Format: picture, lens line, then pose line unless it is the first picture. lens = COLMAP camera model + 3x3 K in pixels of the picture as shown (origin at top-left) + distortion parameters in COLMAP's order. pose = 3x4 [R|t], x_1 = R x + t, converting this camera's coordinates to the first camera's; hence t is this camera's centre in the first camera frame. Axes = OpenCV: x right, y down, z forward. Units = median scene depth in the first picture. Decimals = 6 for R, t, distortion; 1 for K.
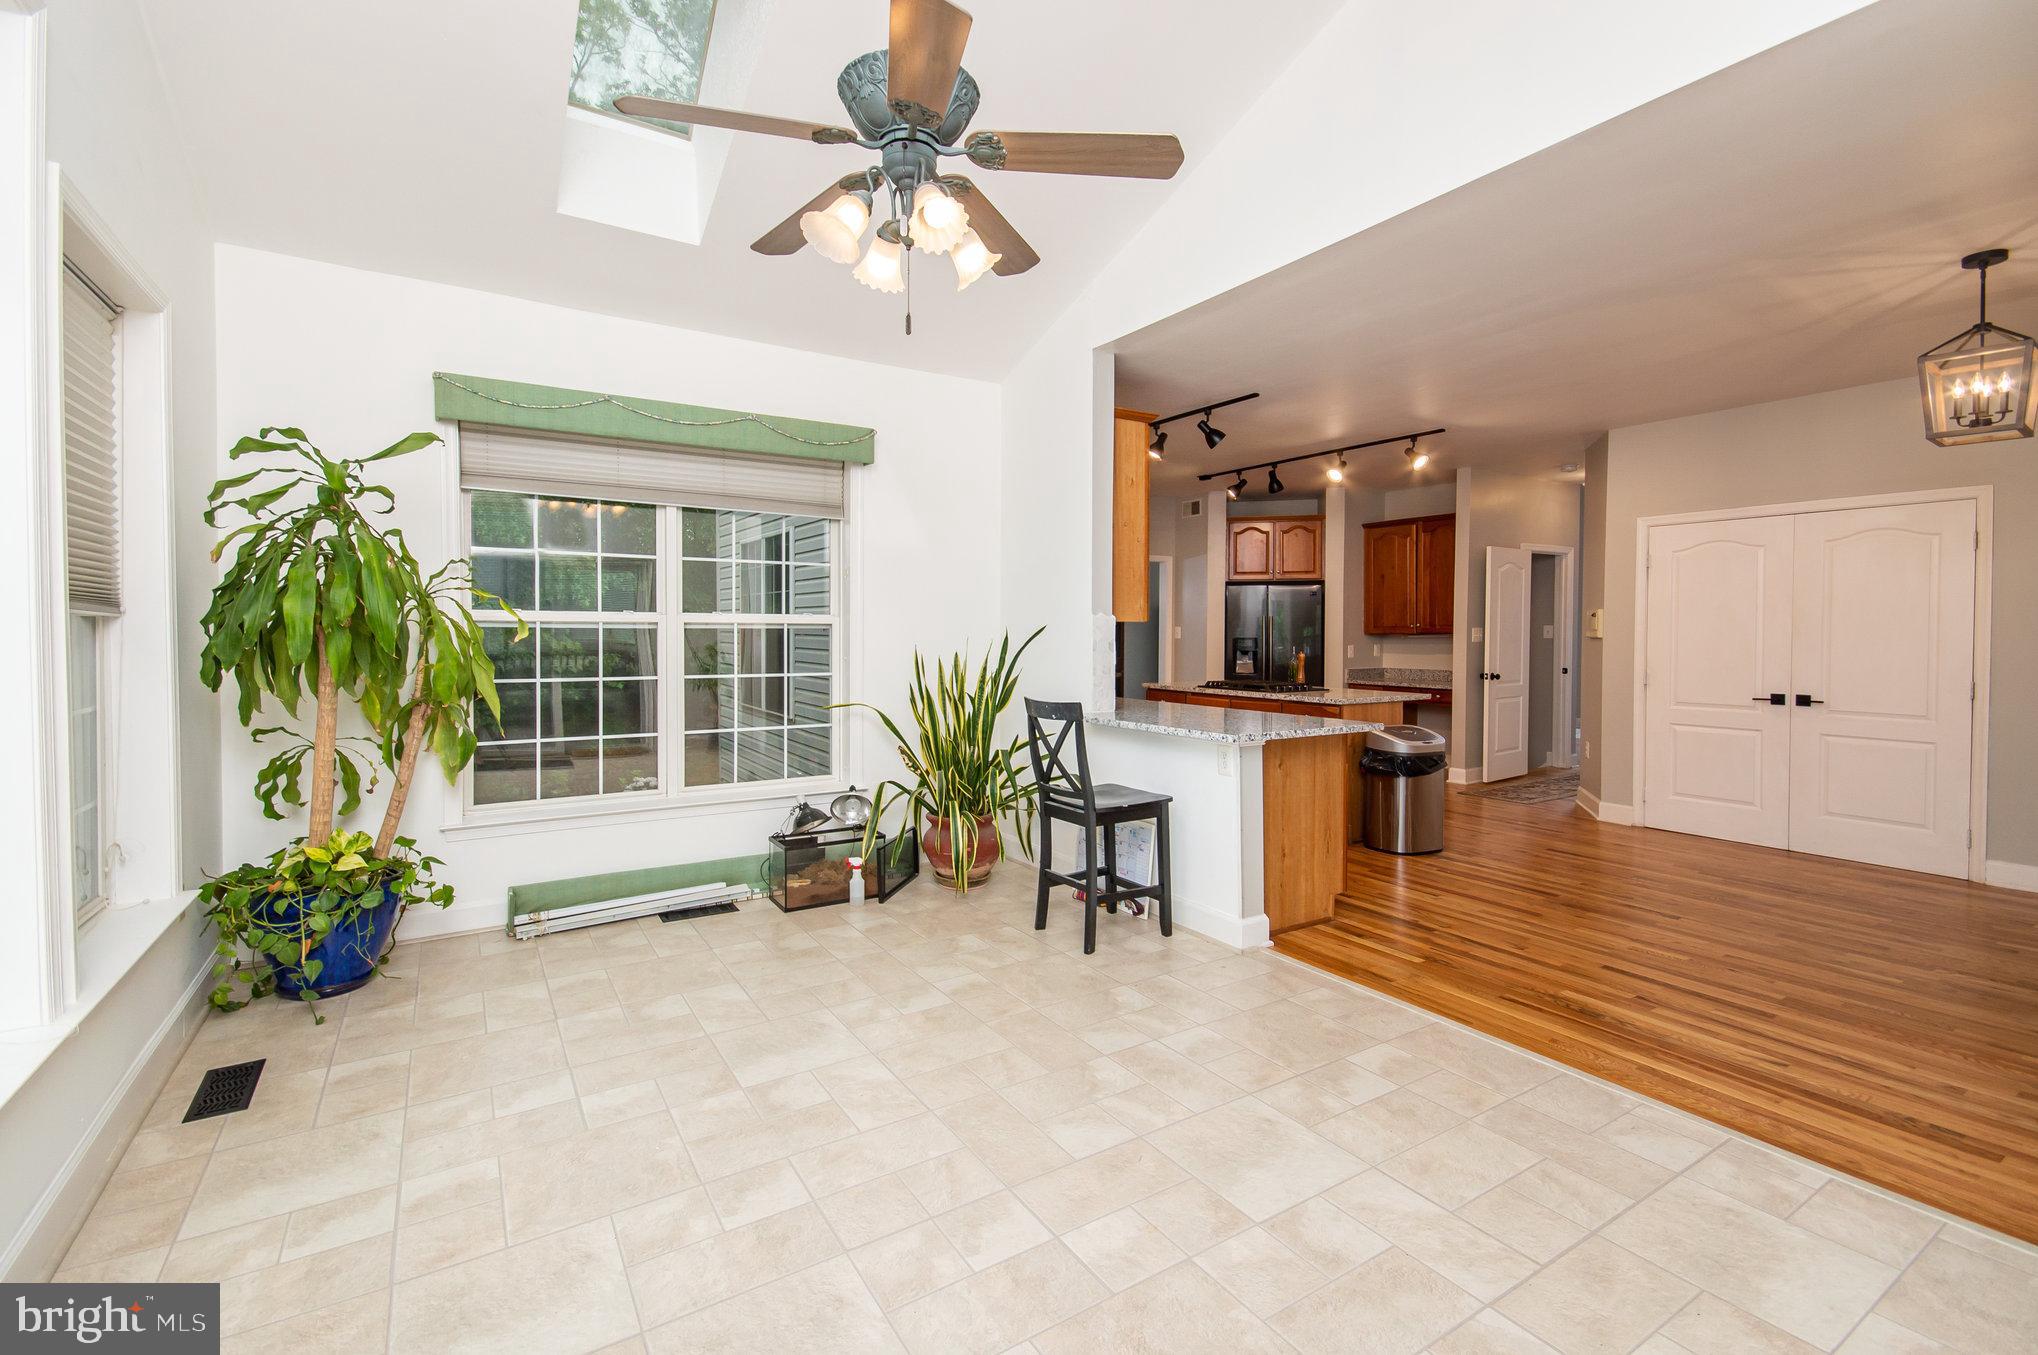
lens RADIAL K [[903.6, 0, 1014.6], [0, 903.6, 647.9], [0, 0, 1]] dist [0.011135, 0.000011]
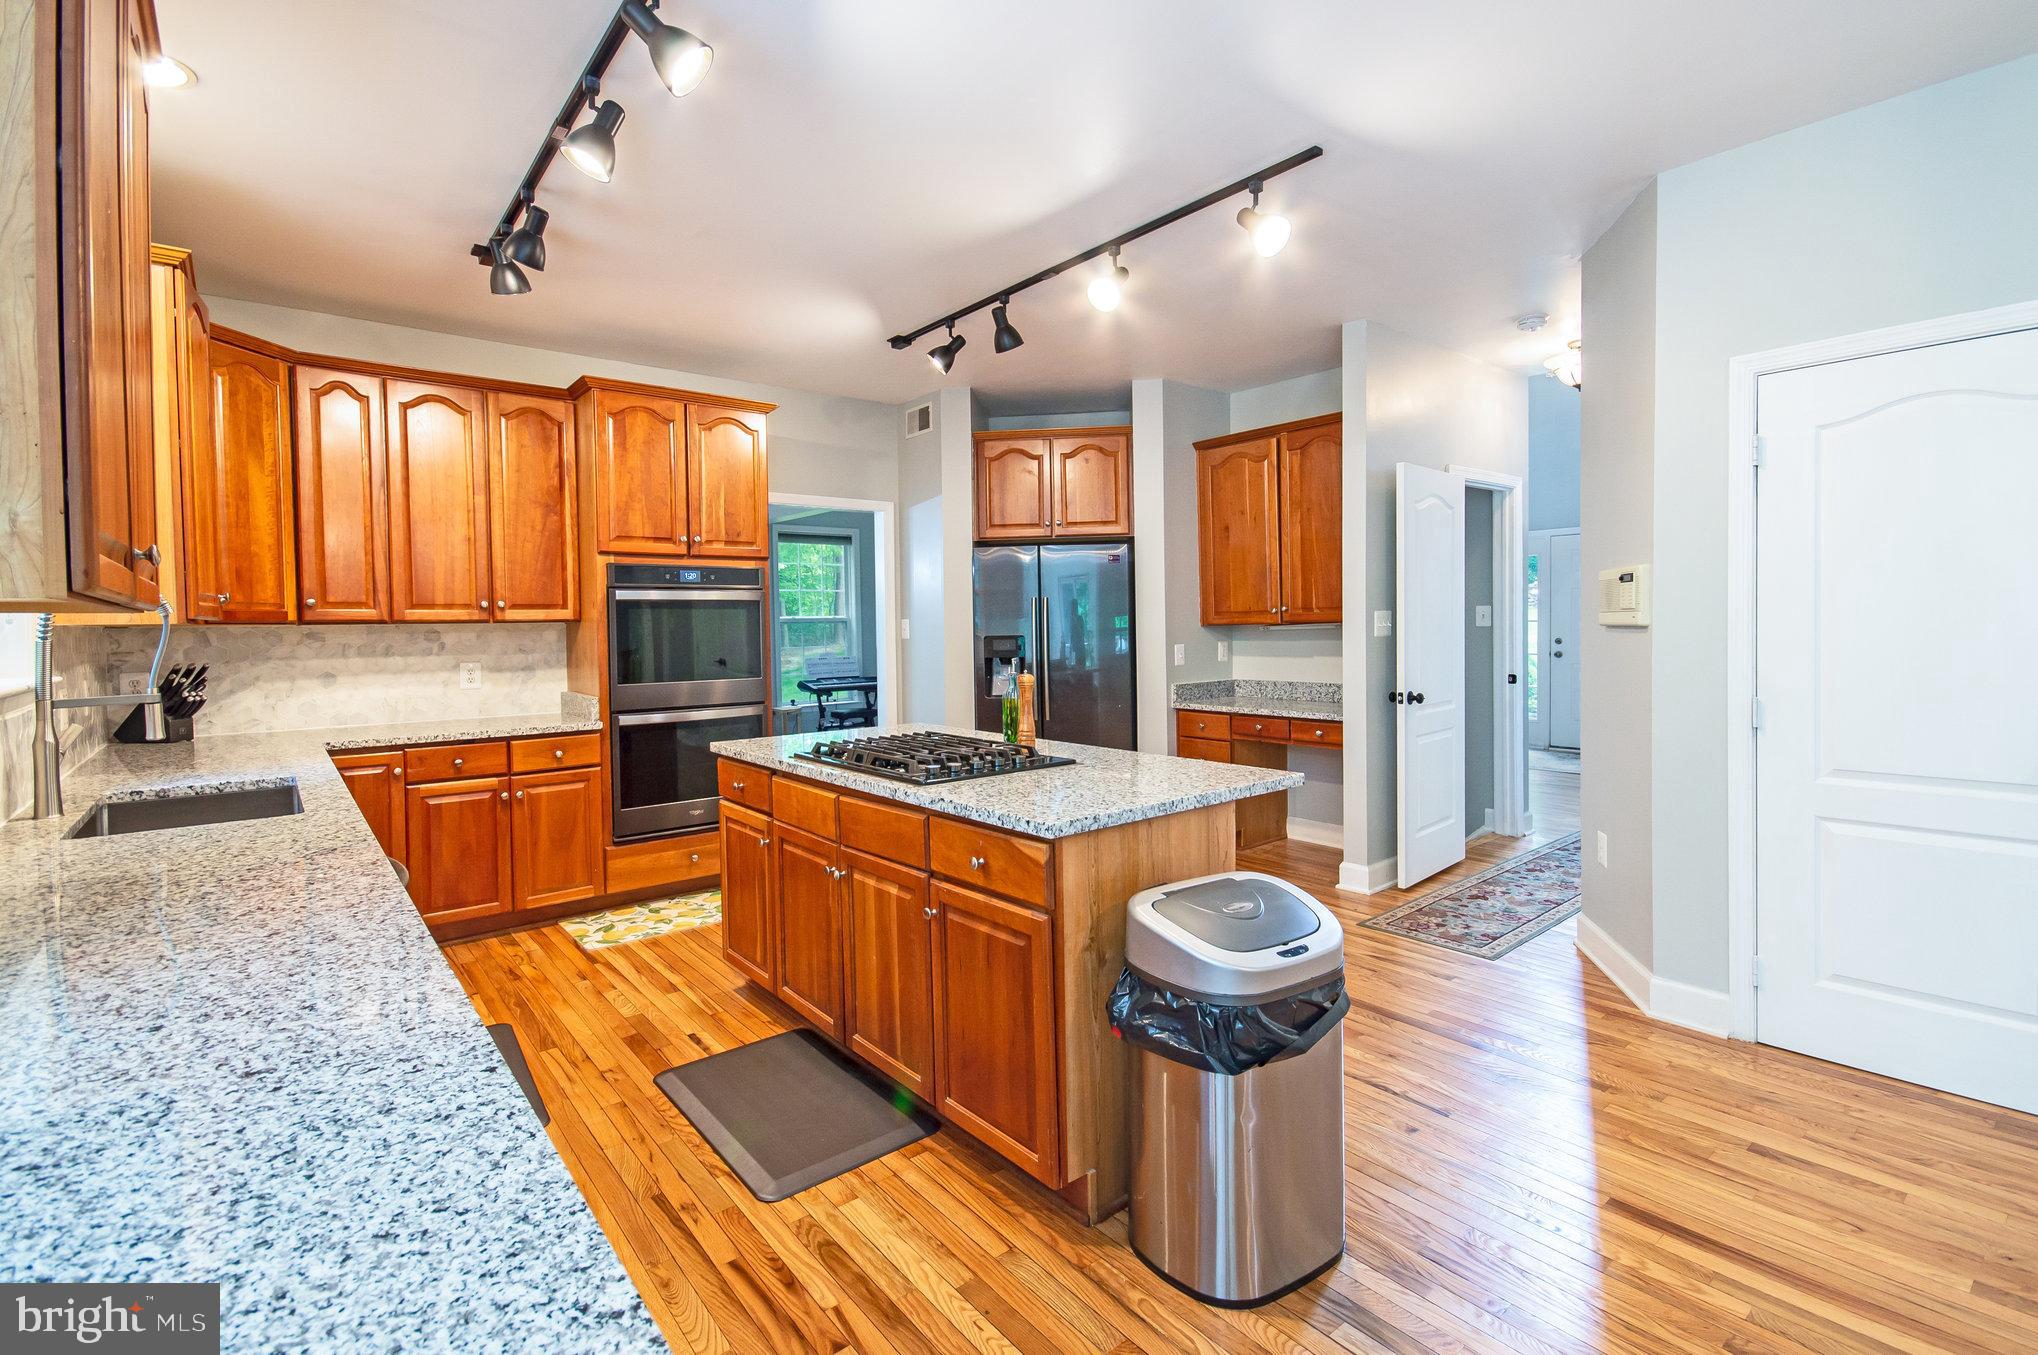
lens RADIAL K [[903.6, 0, 1014.6], [0, 903.6, 647.9], [0, 0, 1]] dist [0.011135, 0.000011]
pose [[0.993152, -0.021053, 0.114917, 0.207040], [0.020322, 0.999765, 0.007524, -0.008025], [-0.115049, -0.005137, 0.993347, 0.444157]]
